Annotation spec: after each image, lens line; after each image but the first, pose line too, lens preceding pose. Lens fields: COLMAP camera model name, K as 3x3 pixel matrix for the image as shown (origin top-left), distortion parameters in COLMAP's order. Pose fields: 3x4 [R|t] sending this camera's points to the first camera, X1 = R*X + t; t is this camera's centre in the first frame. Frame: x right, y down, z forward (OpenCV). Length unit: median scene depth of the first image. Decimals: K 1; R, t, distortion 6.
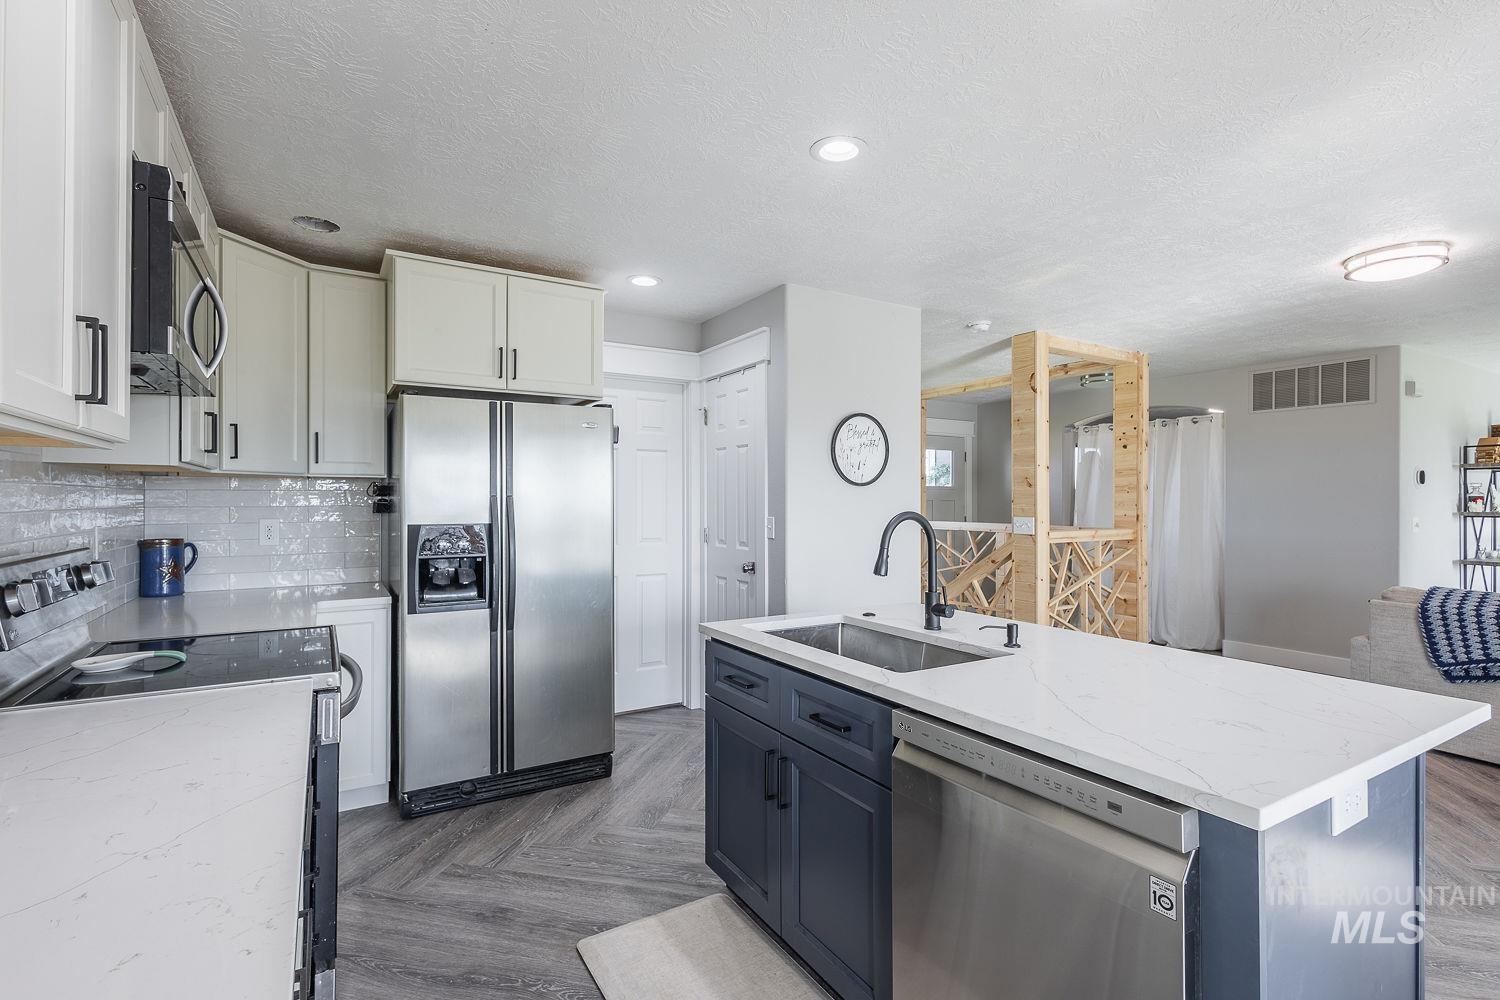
lens RADIAL K [[700.4, 0, 750.5], [0, 700.4, 499.7], [0, 0, 1]] dist [0.008817, -0.000903]
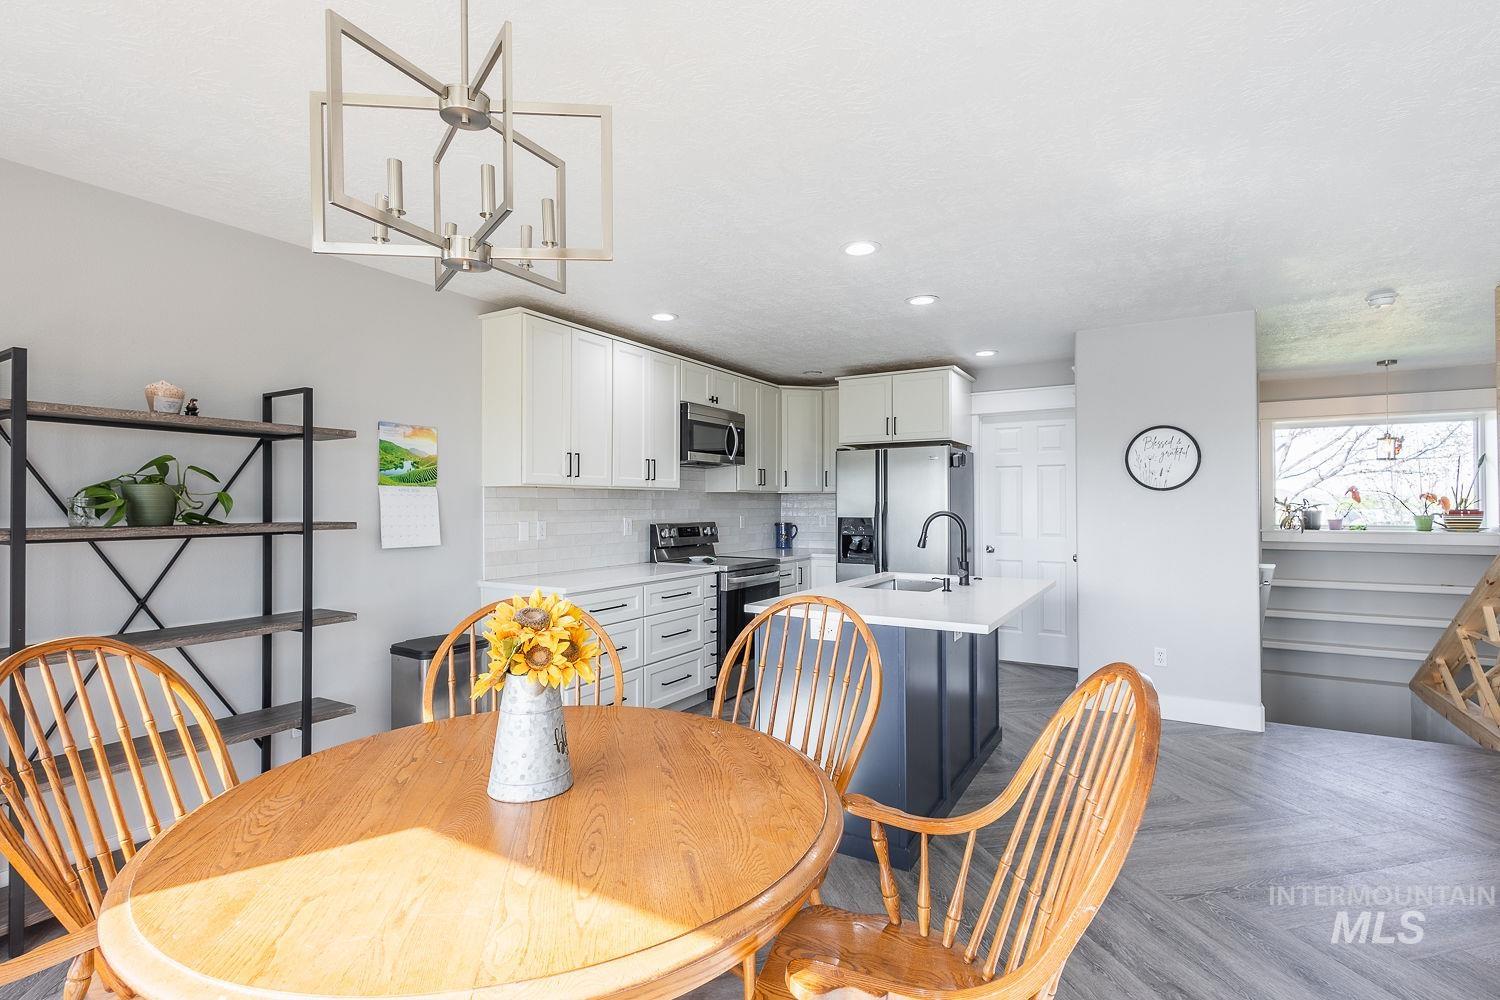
lens RADIAL K [[700.4, 0, 750.1], [0, 700.4, 501.9], [0, 0, 1]] dist [0.008817, -0.000903]
pose [[0.467347, -0.006822, -0.884047, 1.039876], [0.004448, 0.999976, -0.005365, 0.001684], [0.884063, -0.001425, 0.467366, -0.123649]]
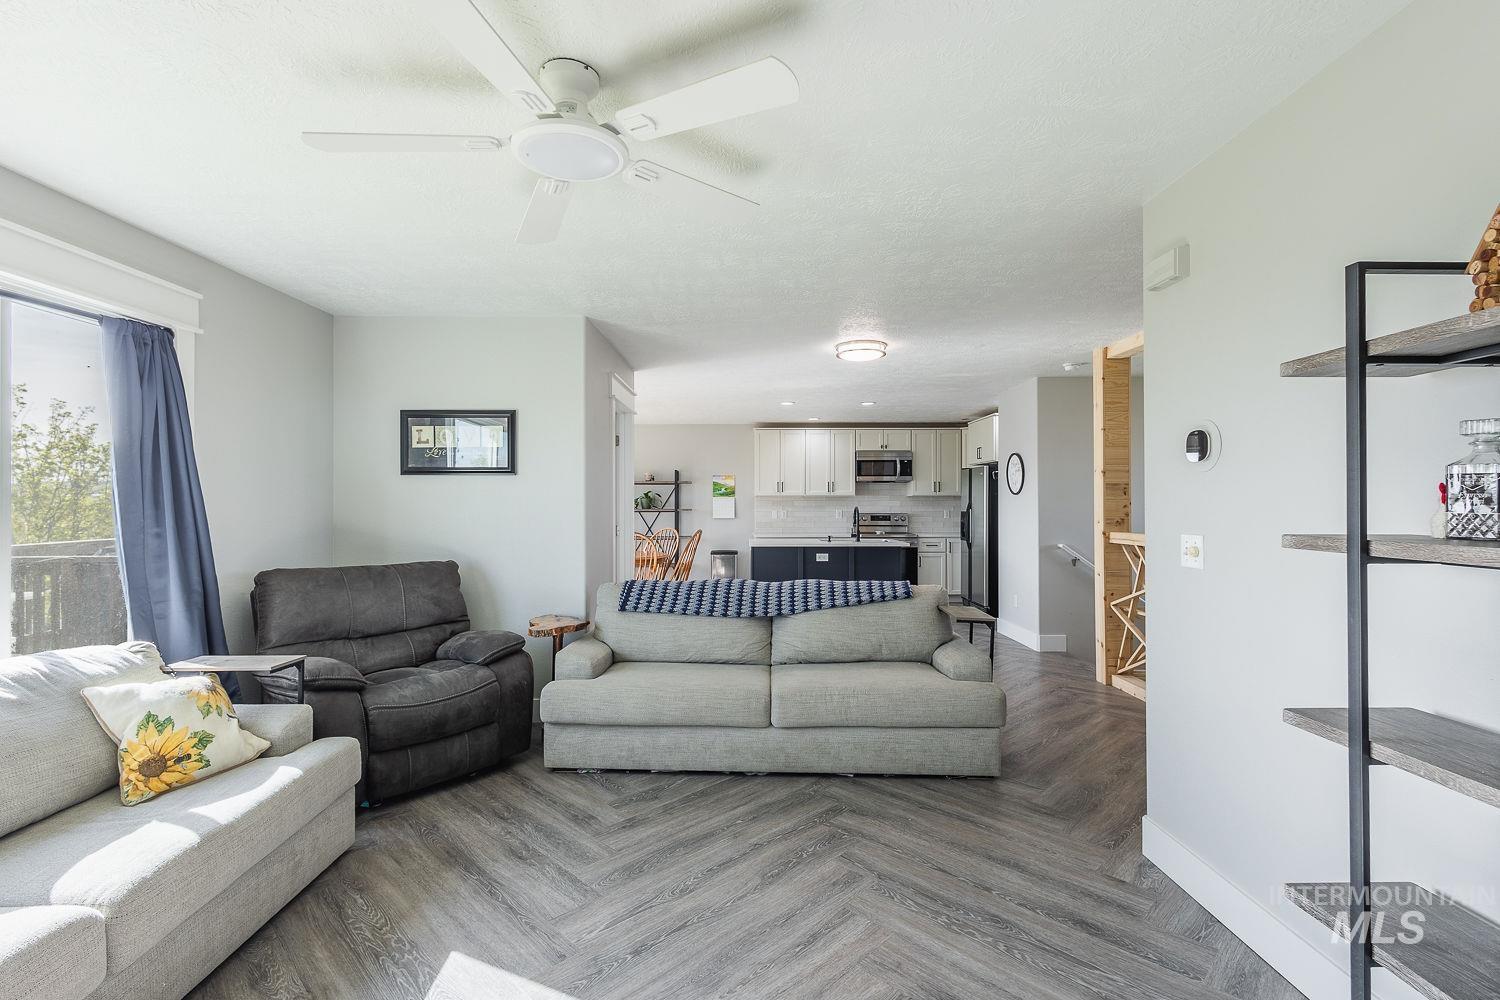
lens RADIAL K [[700.4, 0, 750.4], [0, 700.4, 500.8], [0, 0, 1]] dist [0.008817, -0.000903]
pose [[-0.513455, -0.005628, -0.858098, 2.467709], [0.001157, 0.999973, -0.007251, 0.009094], [0.858115, -0.004716, -0.513435, 1.653429]]
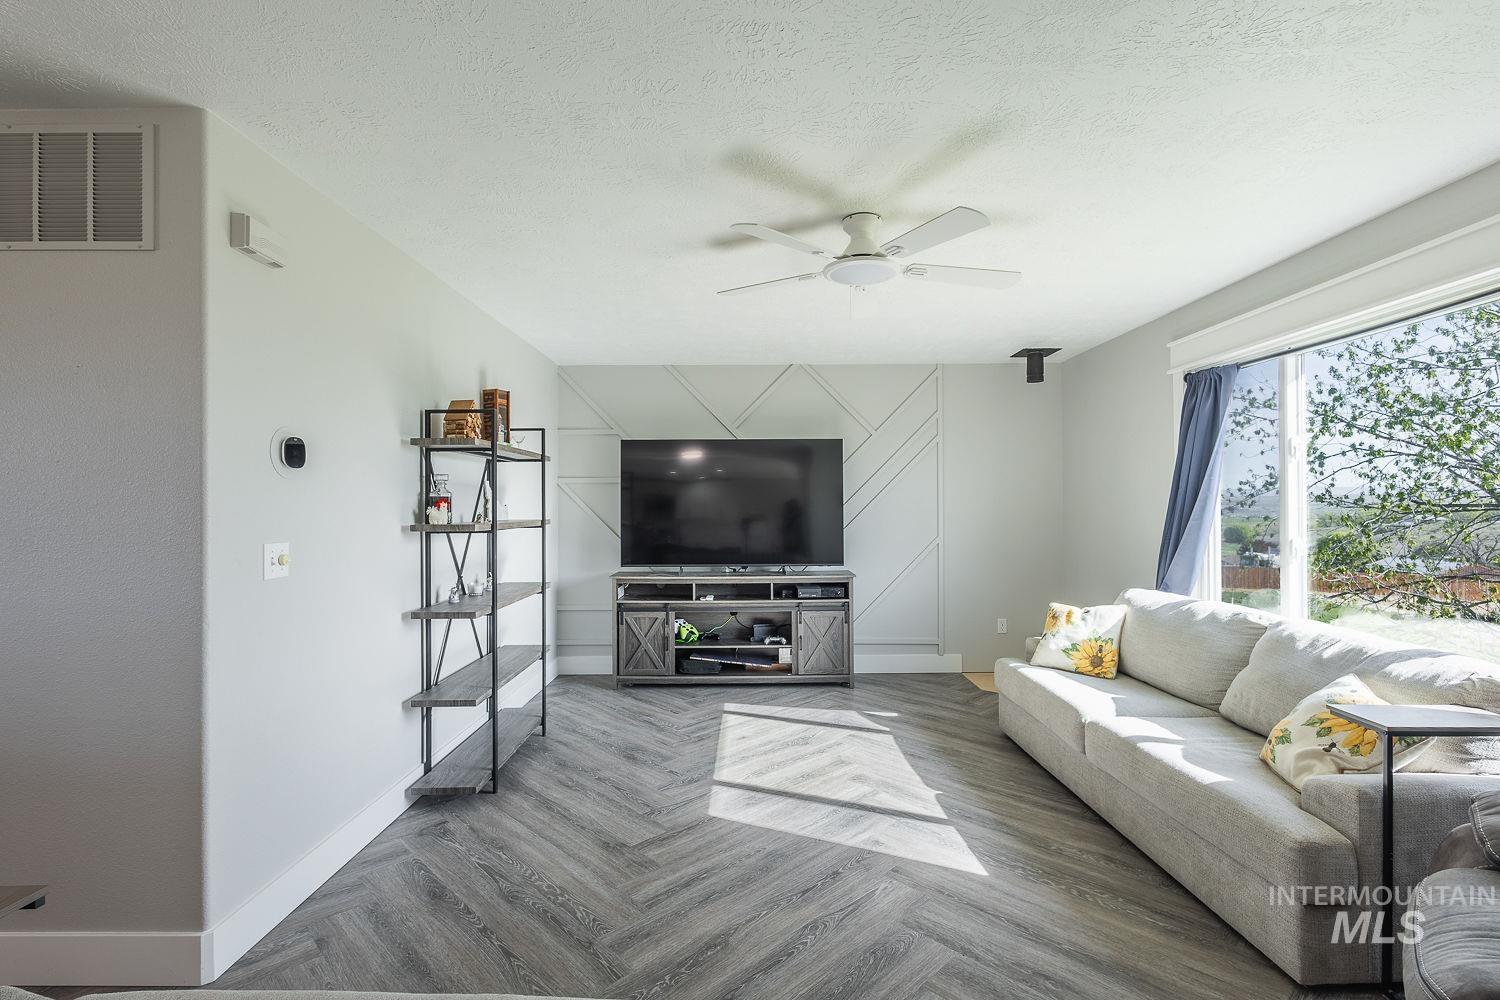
lens RADIAL K [[700.4, 0, 749.3], [0, 700.4, 503.9], [0, 0, 1]] dist [0.008817, -0.000903]
pose [[0.521995, -0.003557, 0.852941, 1.275190], [0.004972, 0.999987, 0.001128, 0.002402], [-0.852934, 0.003652, 0.522006, 0.920781]]
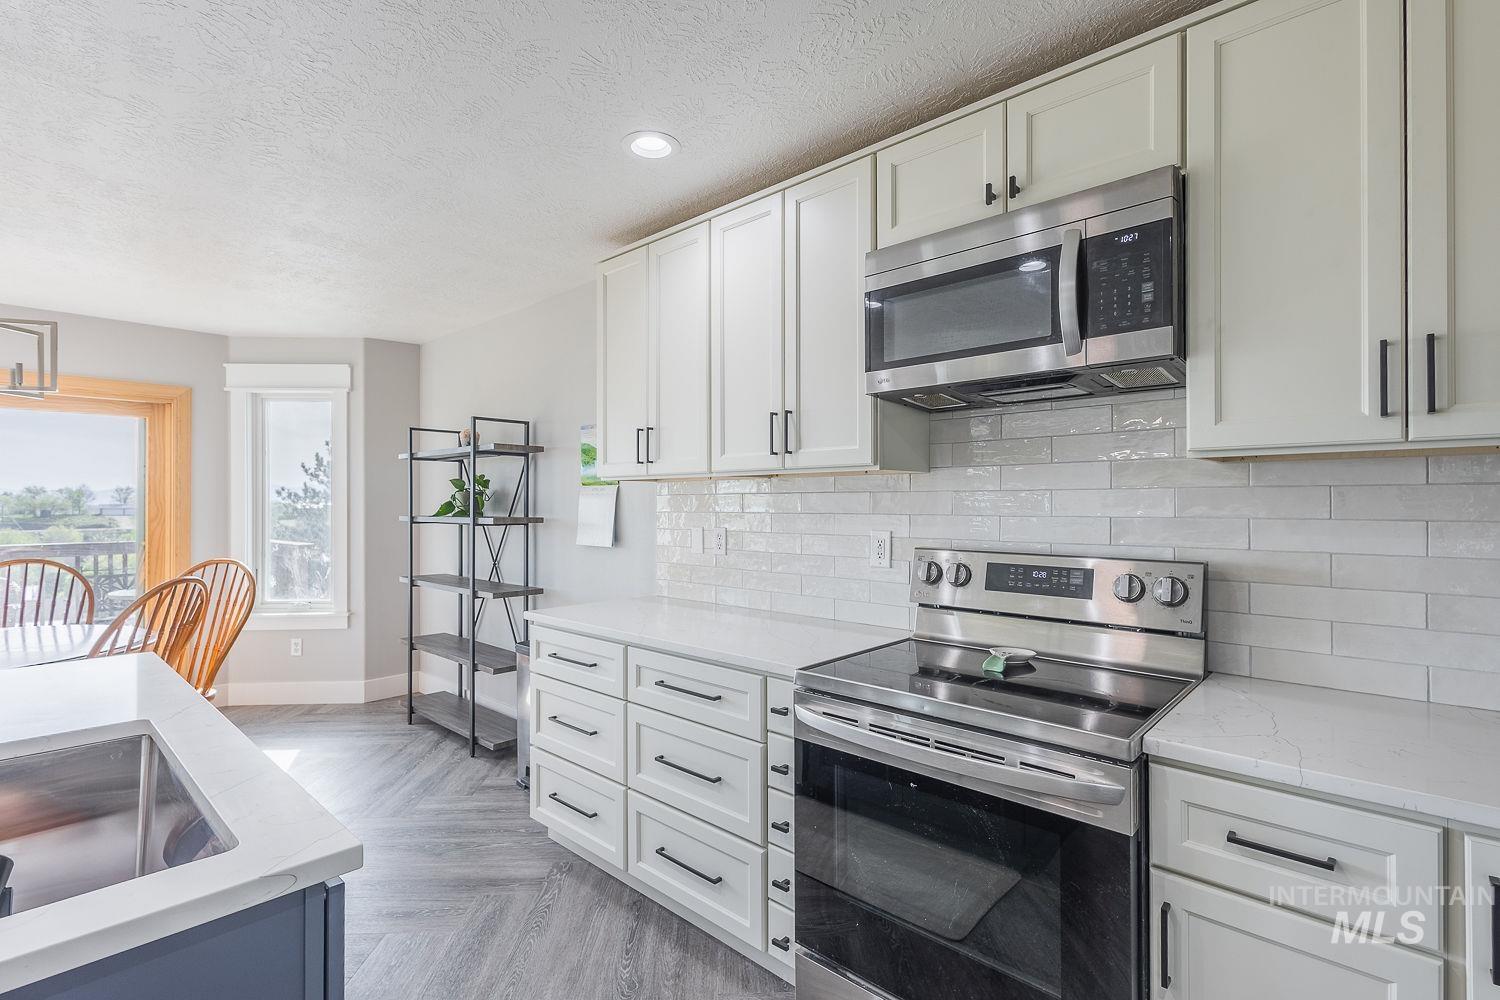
lens RADIAL K [[700.4, 0, 748.0], [0, 700.4, 497.0], [0, 0, 1]] dist [0.008817, -0.000903]
pose [[-0.962865, -0.009848, -0.269805, -0.124537], [-0.005511, 0.999843, -0.016825, 0.004385], [0.269928, -0.014713, -0.962768, 1.060470]]
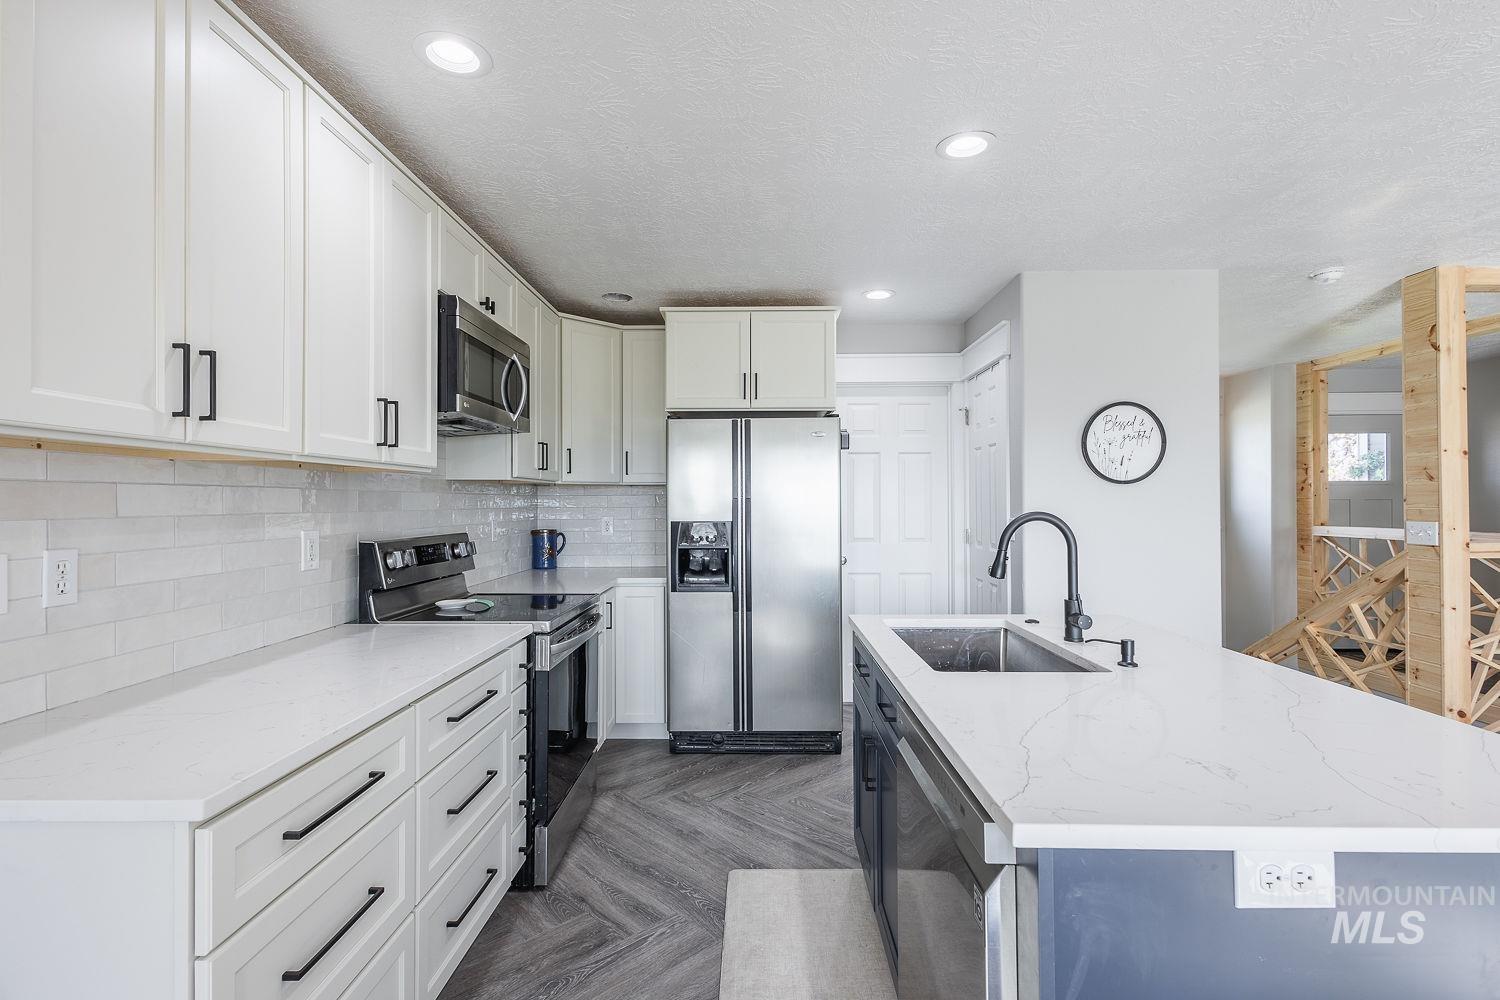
lens RADIAL K [[700.4, 0, 752.4], [0, 700.4, 499.2], [0, 0, 1]] dist [0.008817, -0.000903]
pose [[0.848634, -0.006274, -0.528943, 0.283201], [0.004787, 0.999980, -0.004182, 0.001308], [0.528959, 0.001017, 0.848647, 0.001403]]
